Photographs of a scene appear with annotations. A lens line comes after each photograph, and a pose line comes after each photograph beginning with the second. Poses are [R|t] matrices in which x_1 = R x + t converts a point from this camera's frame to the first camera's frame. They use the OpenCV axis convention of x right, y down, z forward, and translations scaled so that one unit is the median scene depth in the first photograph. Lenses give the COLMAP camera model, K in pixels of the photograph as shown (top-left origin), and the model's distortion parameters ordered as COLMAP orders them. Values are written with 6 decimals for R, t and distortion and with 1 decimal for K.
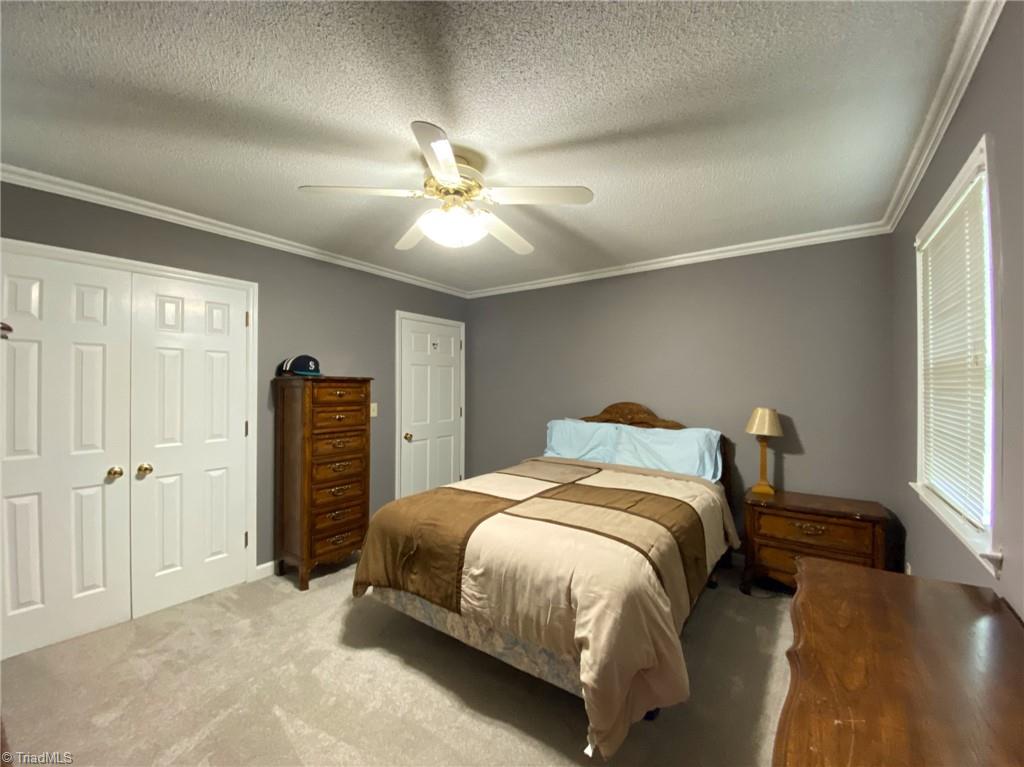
lens RADIAL K [[409.9, 0, 517.6], [0, 409.9, 380.8], [0, 0, 1]] dist [0.005285, -0.013387]
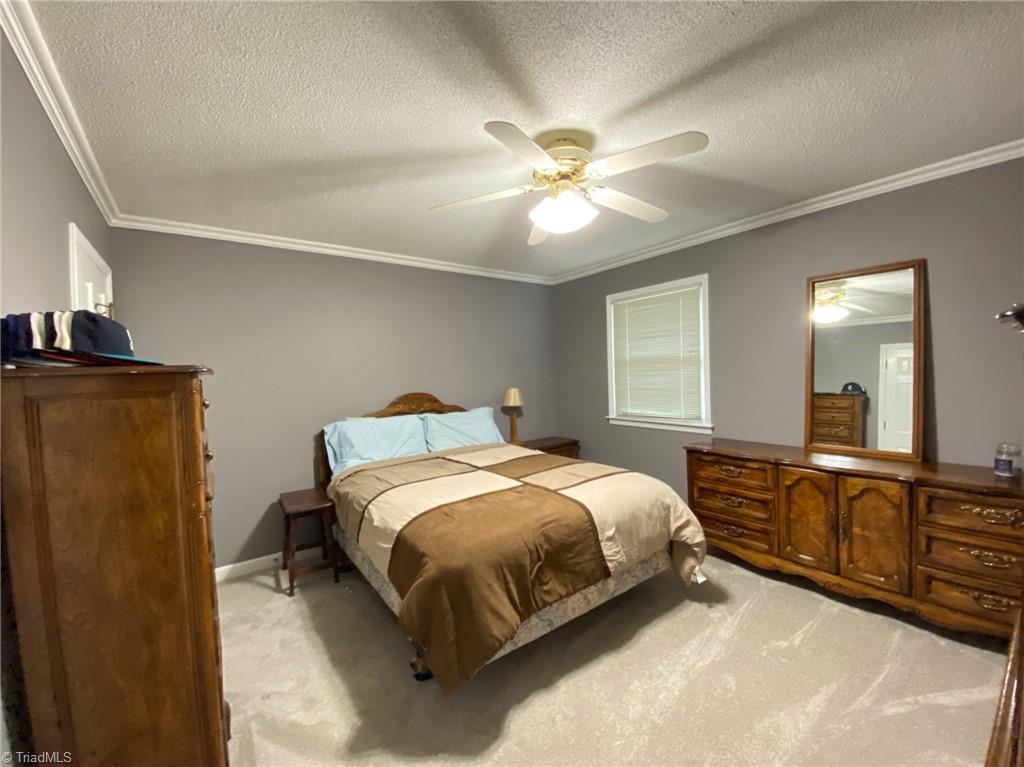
lens RADIAL K [[409.9, 0, 516.9], [0, 409.9, 387.0], [0, 0, 1]] dist [0.005285, -0.013387]
pose [[0.323704, -0.048504, 0.944914, -1.086949], [0.026475, 0.998758, 0.042198, 0.002346], [-0.945788, 0.011357, 0.324586, 0.757589]]
